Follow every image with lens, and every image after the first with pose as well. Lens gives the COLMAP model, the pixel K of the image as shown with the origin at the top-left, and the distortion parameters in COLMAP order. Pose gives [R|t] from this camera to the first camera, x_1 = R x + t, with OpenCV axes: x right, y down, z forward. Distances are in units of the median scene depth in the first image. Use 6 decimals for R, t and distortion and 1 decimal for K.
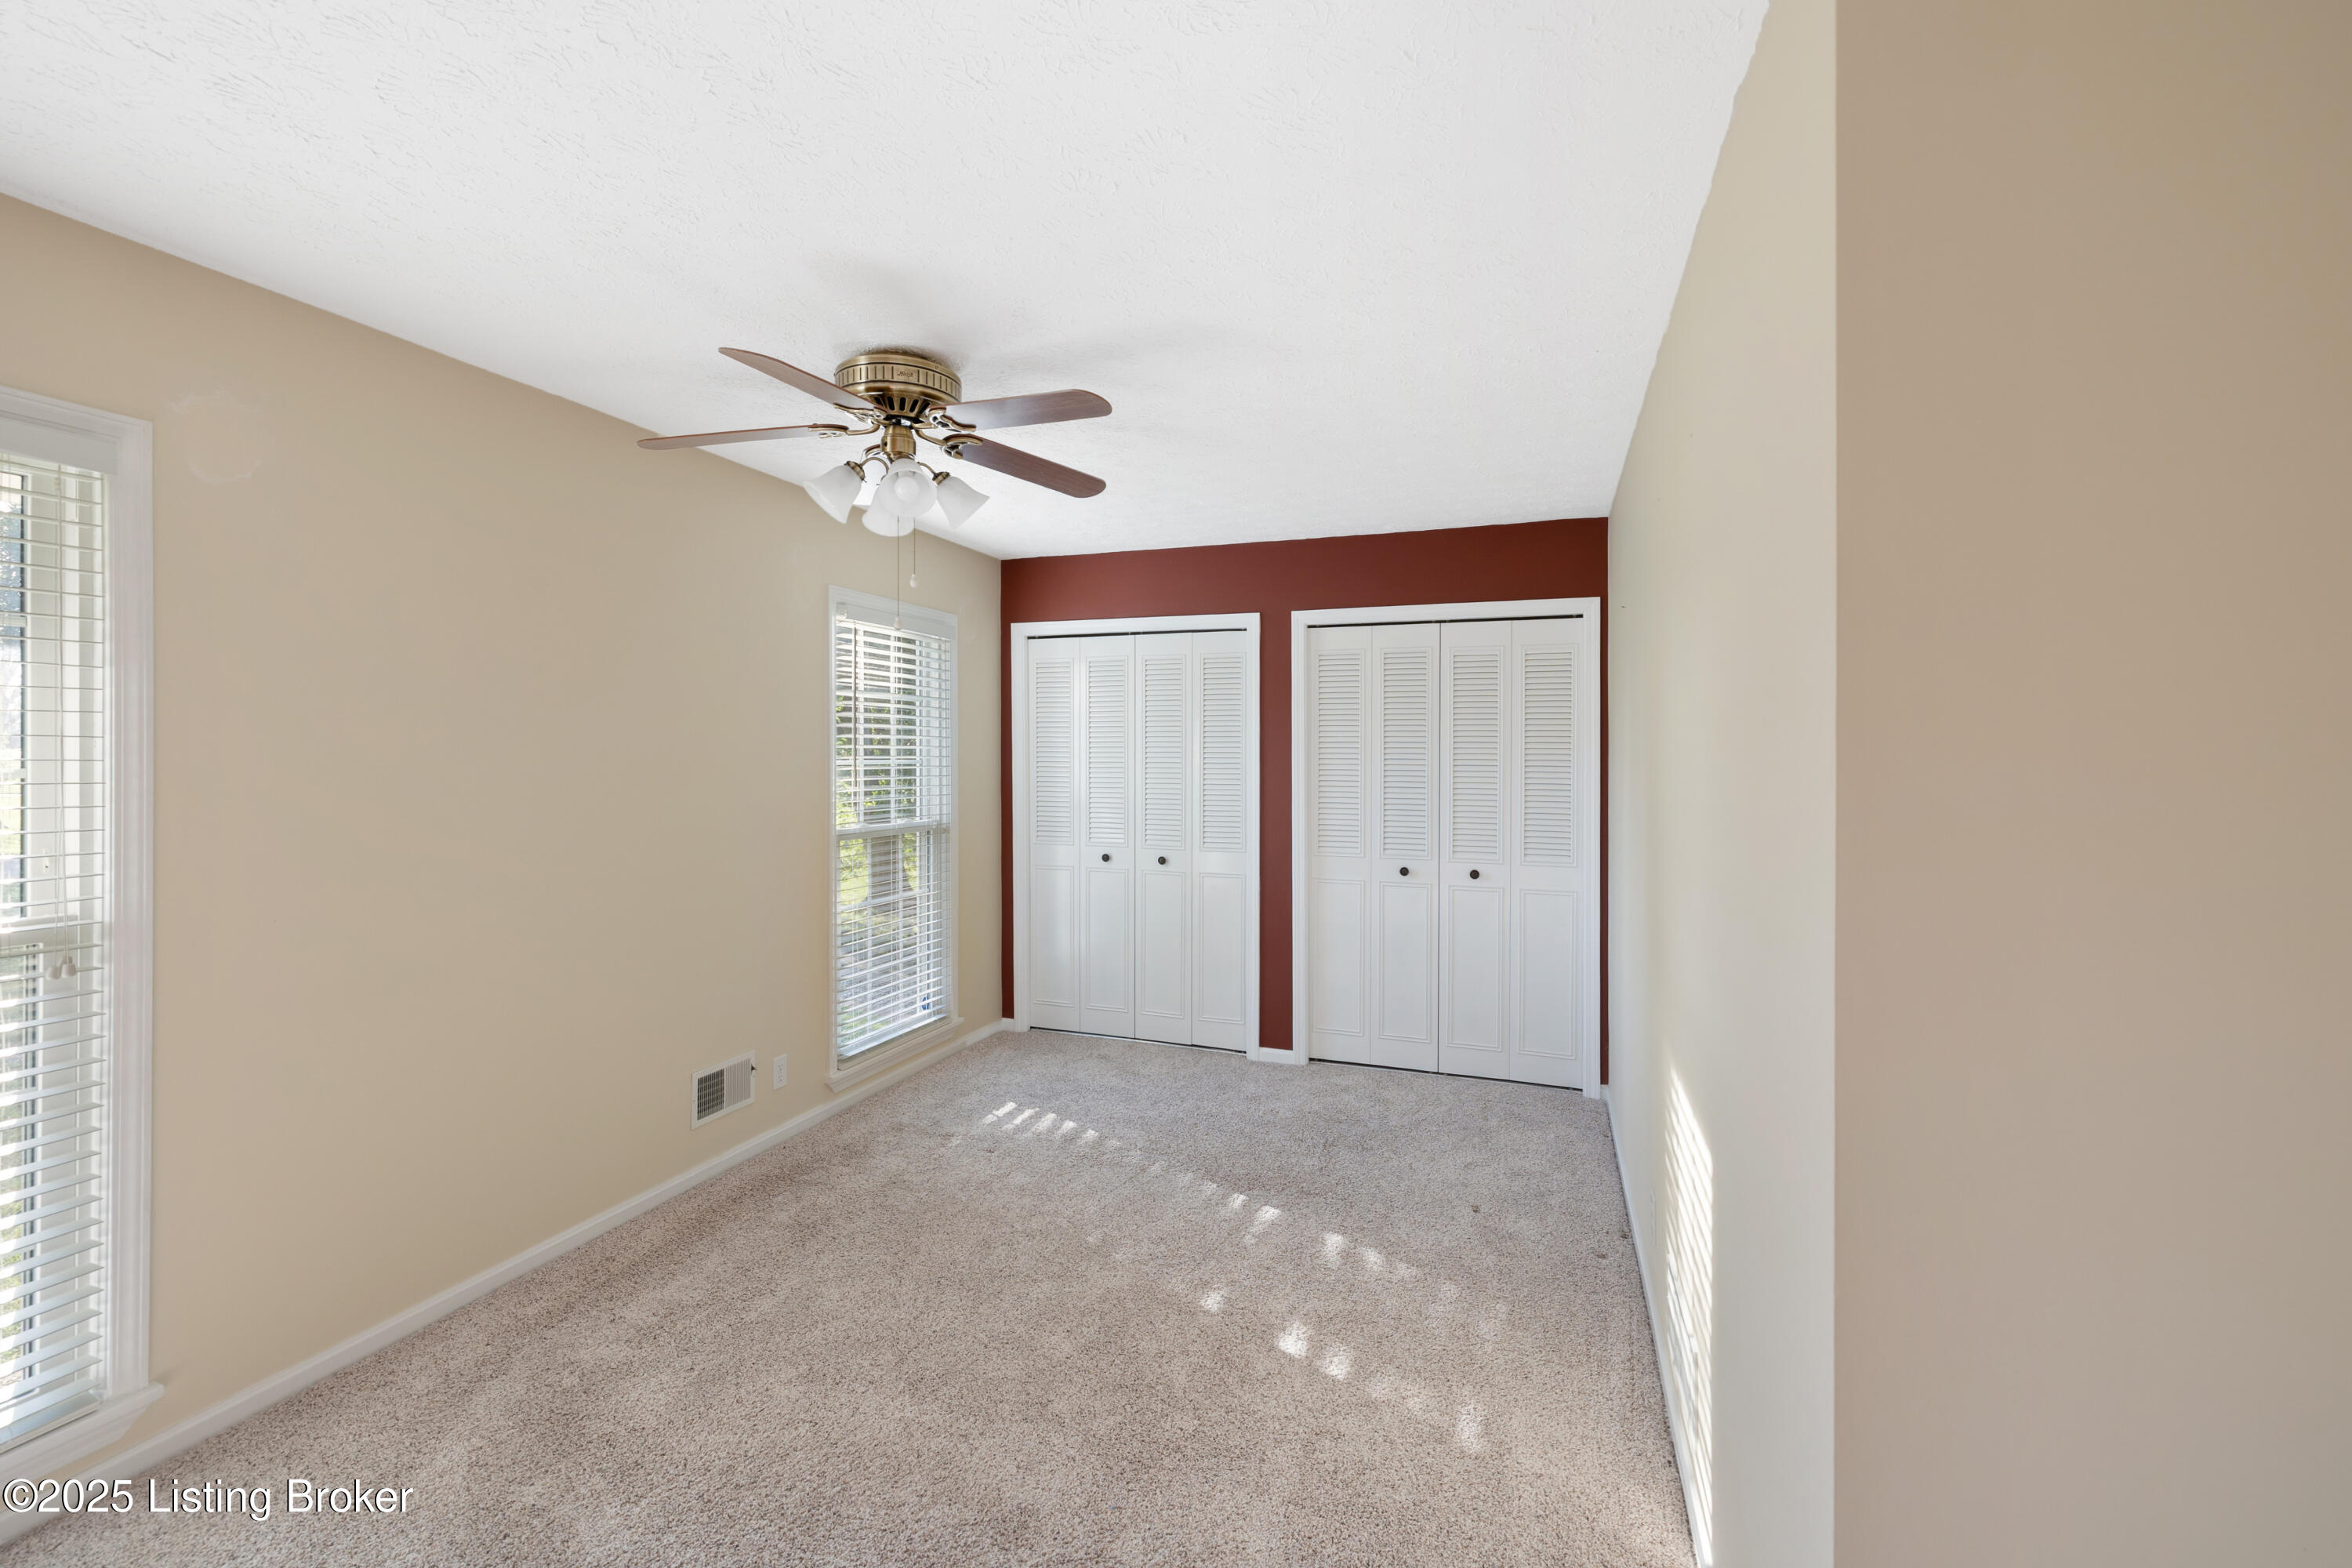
lens RADIAL K [[996.2, 0, 1173.0], [0, 996.2, 767.5], [0, 0, 1]] dist [-0.000364, 0.002469]
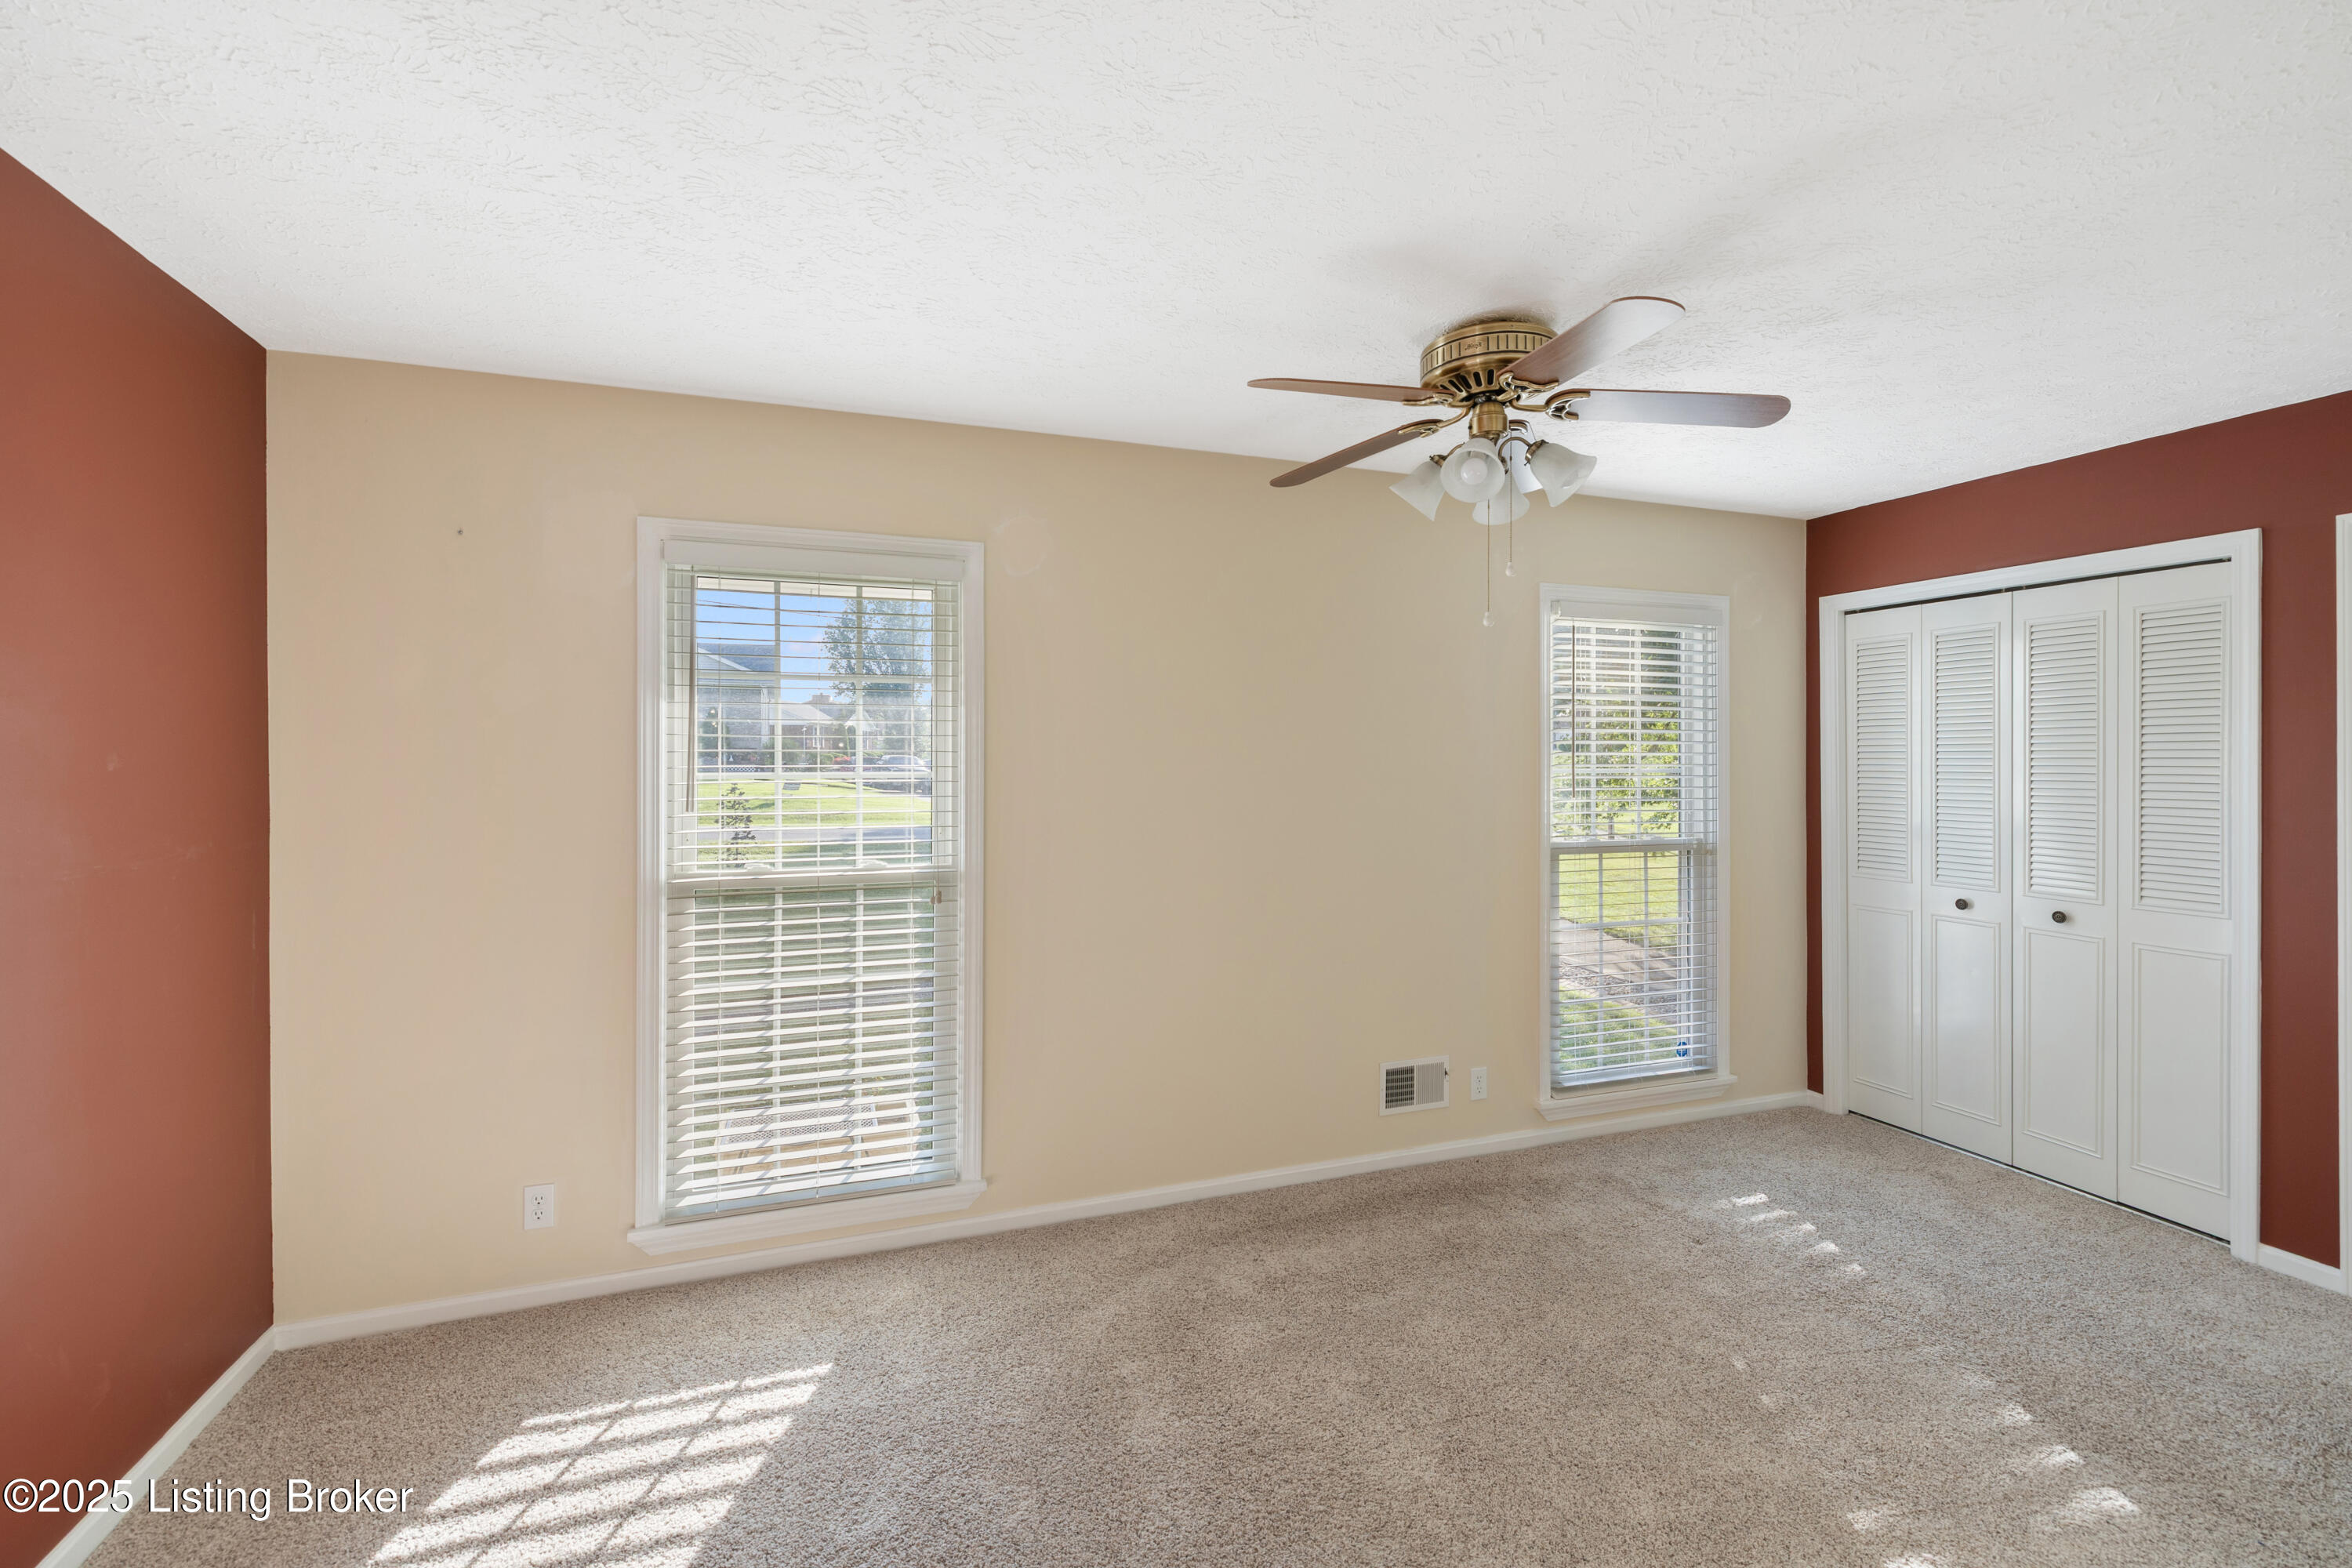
lens RADIAL K [[996.2, 0, 1173.0], [0, 996.2, 767.5], [0, 0, 1]] dist [-0.000364, 0.002469]
pose [[0.644098, -0.000073, -0.764943, 0.172949], [-0.008138, 0.999943, -0.006948, 0.001562], [0.764900, 0.010700, 0.644060, 0.134576]]
